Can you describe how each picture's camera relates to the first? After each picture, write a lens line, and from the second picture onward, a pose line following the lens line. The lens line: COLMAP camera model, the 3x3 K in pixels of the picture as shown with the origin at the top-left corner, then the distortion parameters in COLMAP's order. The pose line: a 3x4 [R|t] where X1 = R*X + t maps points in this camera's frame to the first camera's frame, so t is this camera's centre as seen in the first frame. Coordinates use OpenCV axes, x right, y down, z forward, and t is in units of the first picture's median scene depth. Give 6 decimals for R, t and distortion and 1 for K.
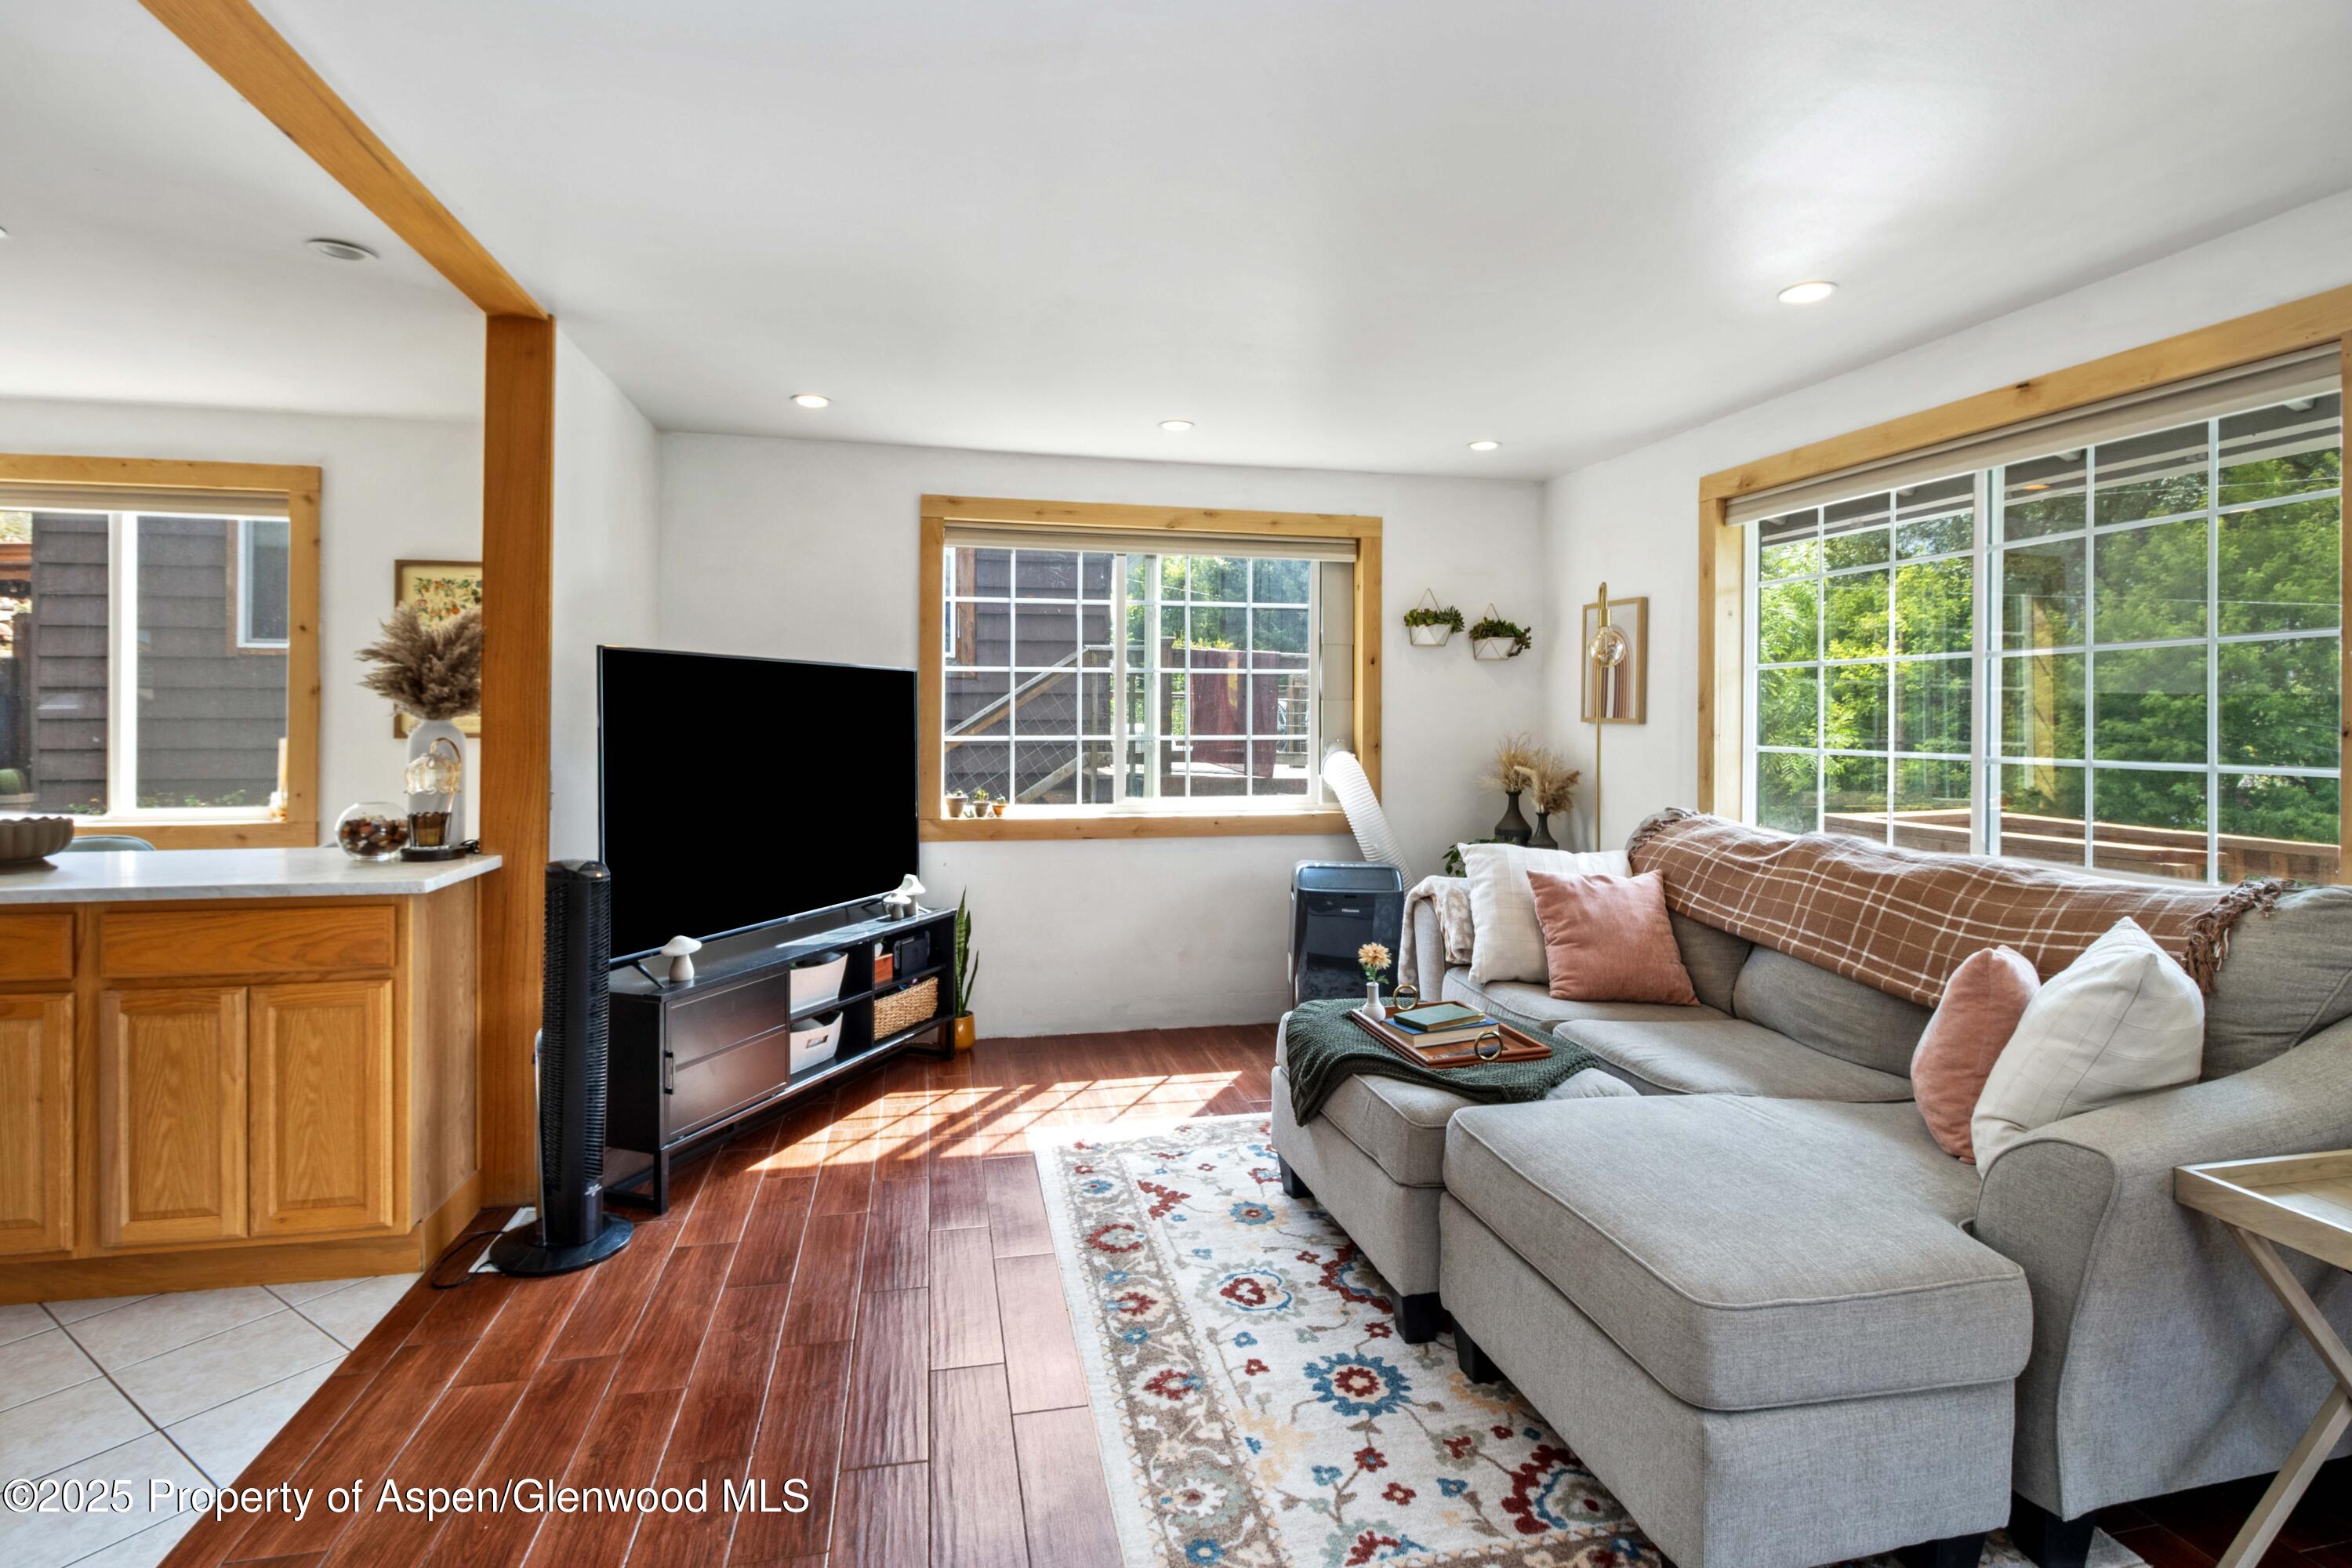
lens RADIAL K [[1130.1, 0, 1174.5], [0, 1130.1, 695.2], [0, 0, 1]] dist [0.001097, -0.008252]
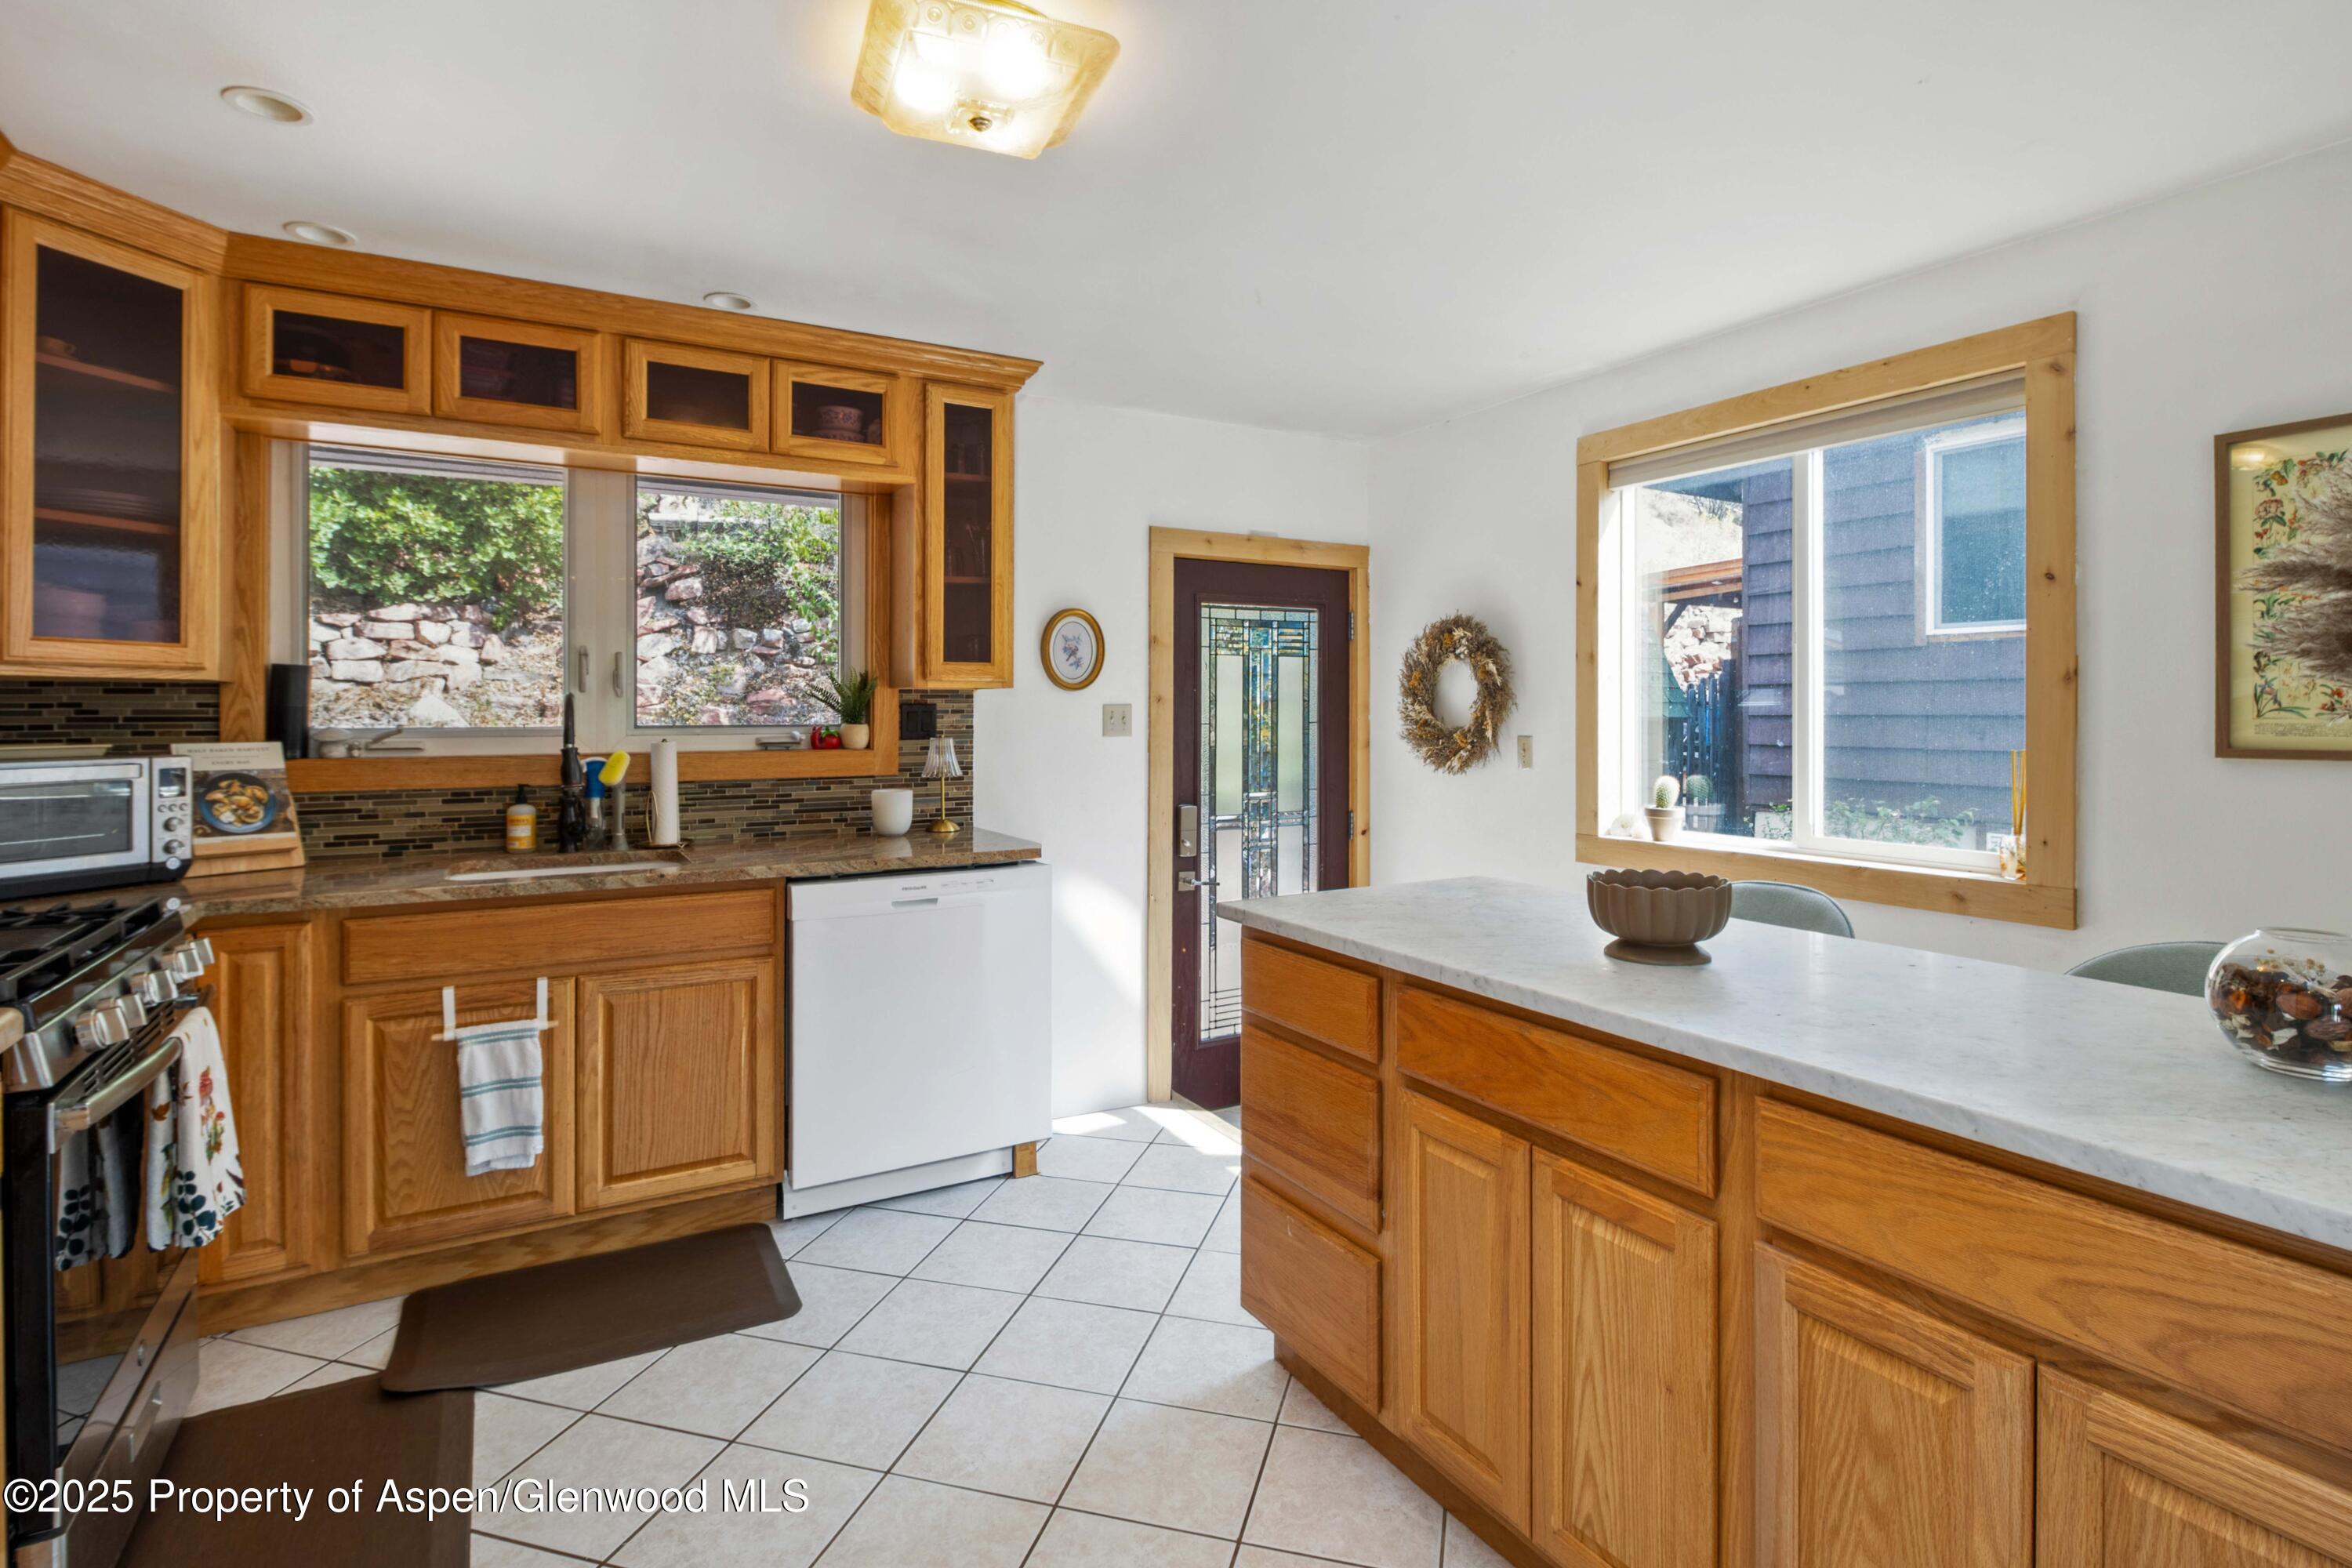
lens RADIAL K [[1151.5, 0, 1175.3], [0, 1151.5, 742.8], [0, 0, 1]] dist [0.004750, -0.007633]
pose [[0.304101, 0.023605, -0.952347, -0.312591], [0.021667, 0.999263, 0.031687, 0.002414], [0.952393, -0.030271, 0.303365, 0.344439]]
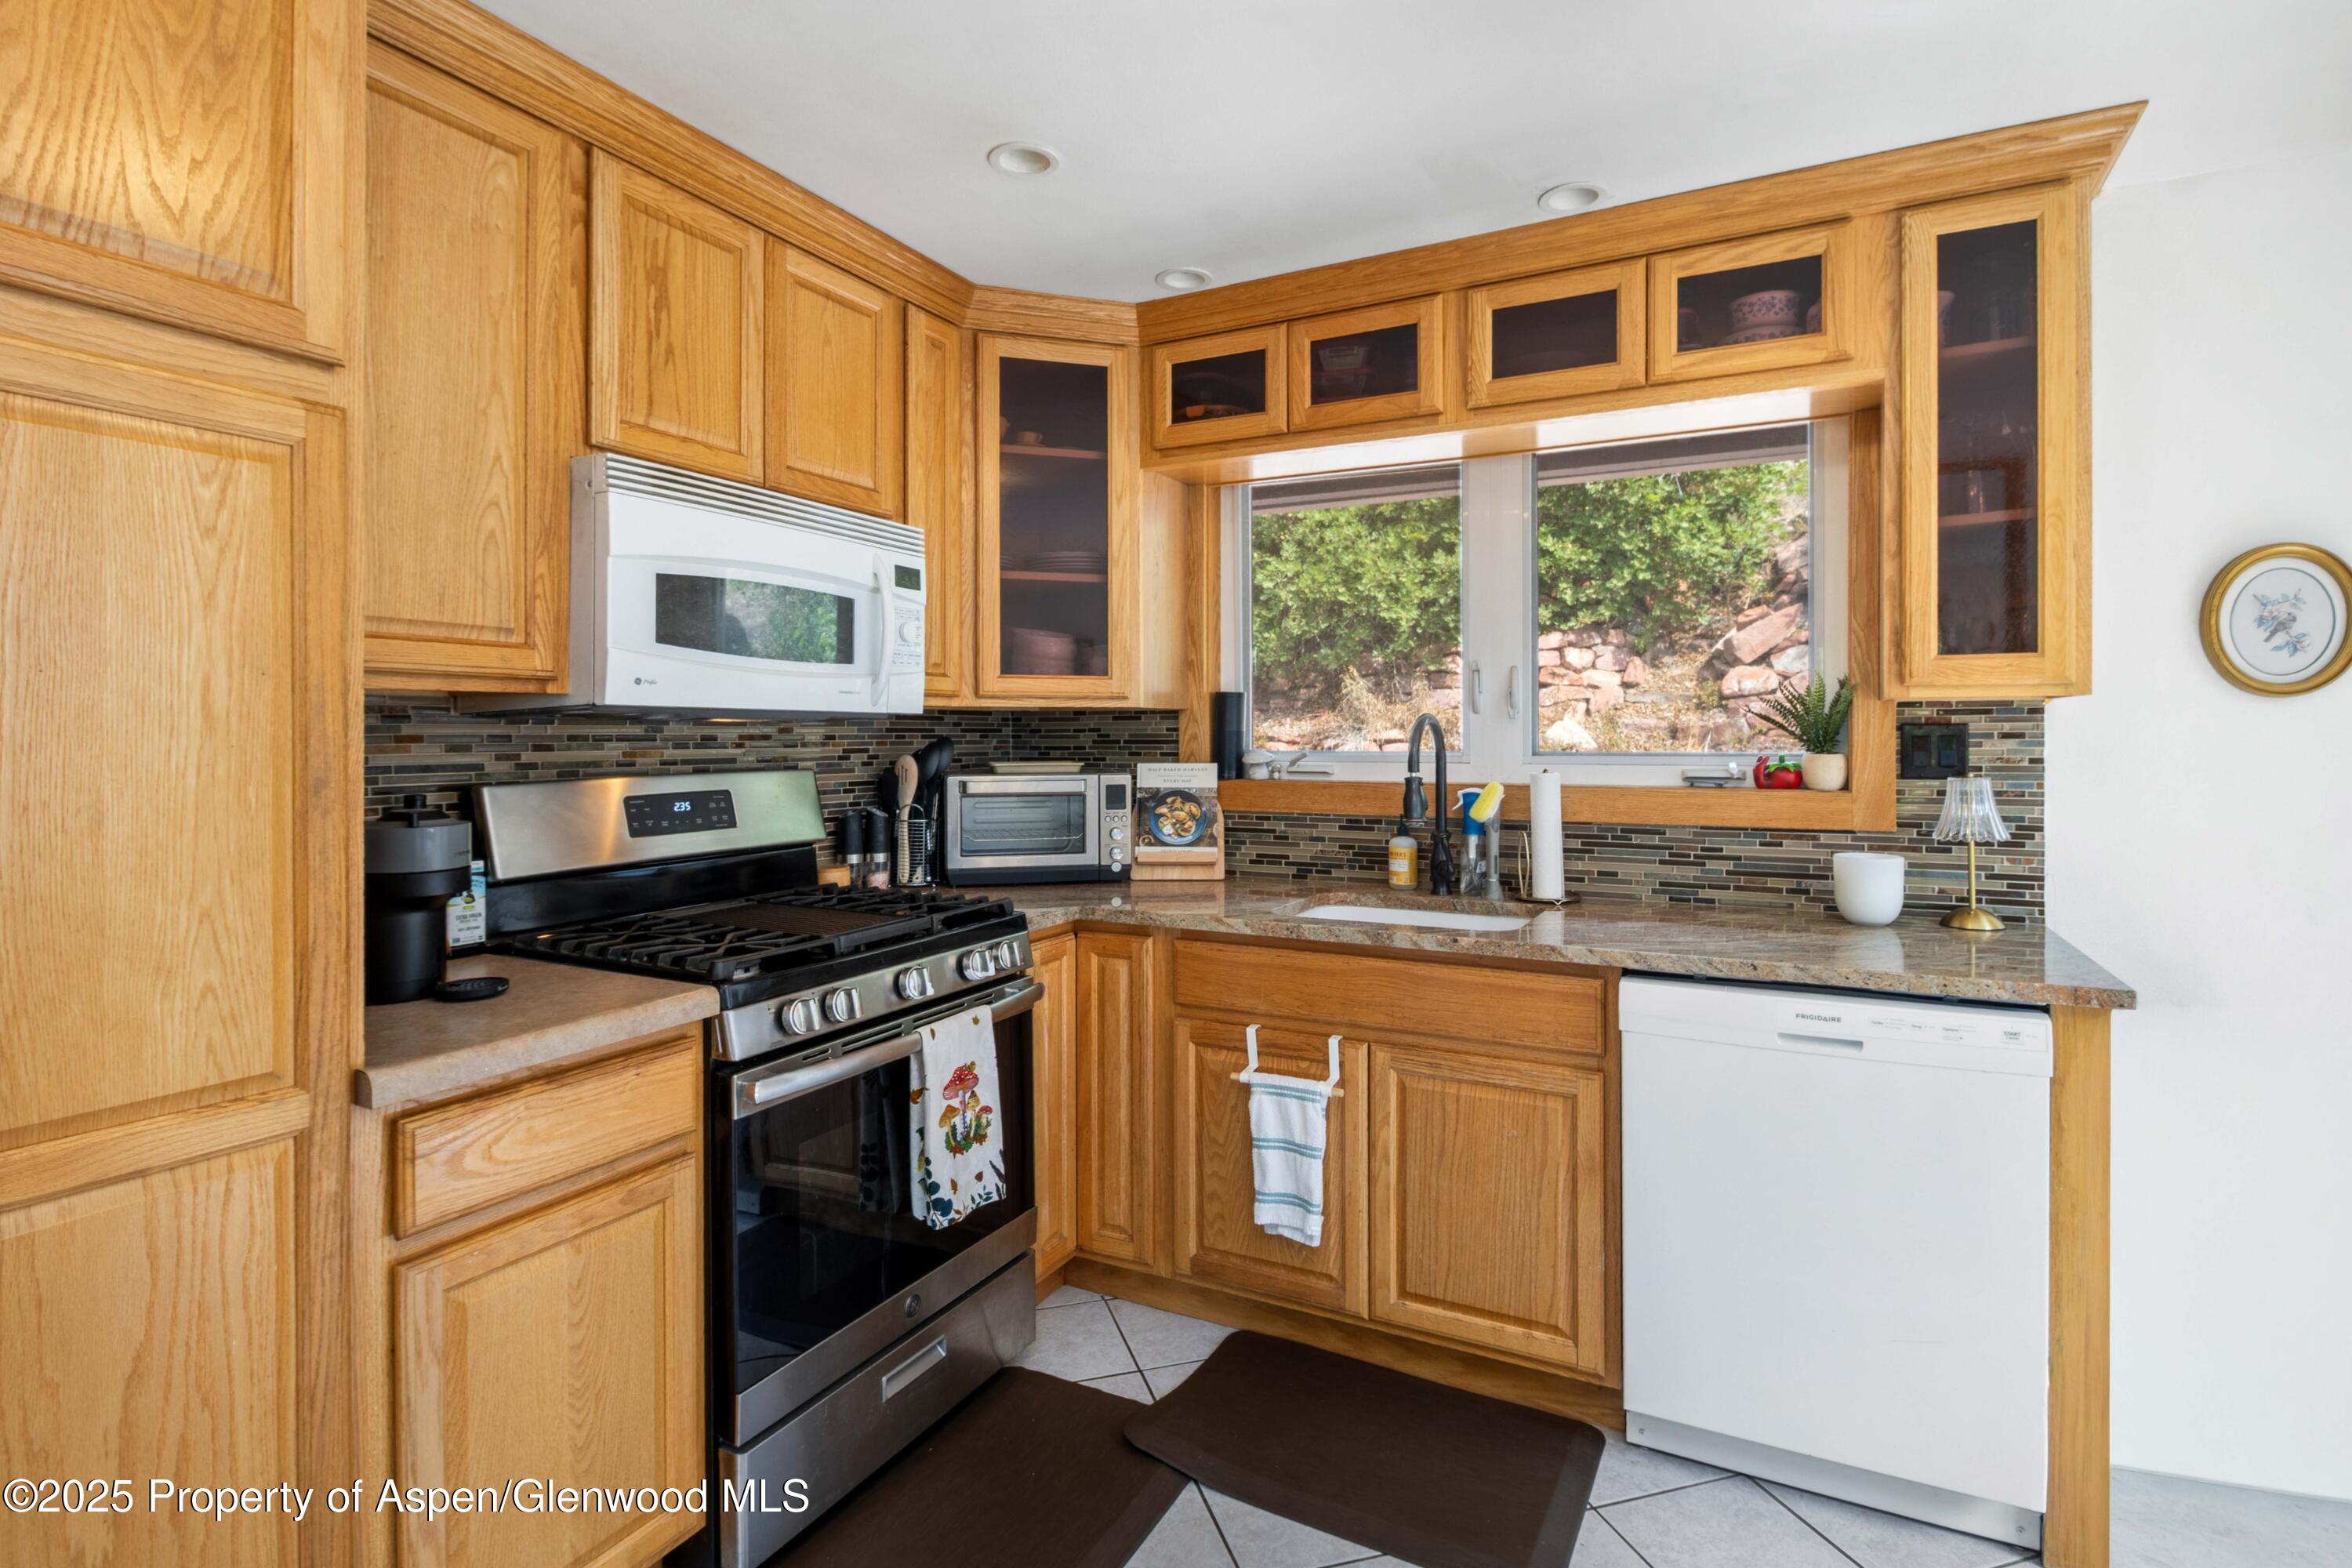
lens RADIAL K [[1151.5, 0, 1175.3], [0, 1151.5, 742.8], [0, 0, 1]] dist [0.004750, -0.007633]
pose [[-0.643351, 0.004185, -0.765560, -0.534760], [0.015903, 0.999842, -0.007898, 0.004287], [0.765406, -0.017256, -0.643316, 0.501350]]
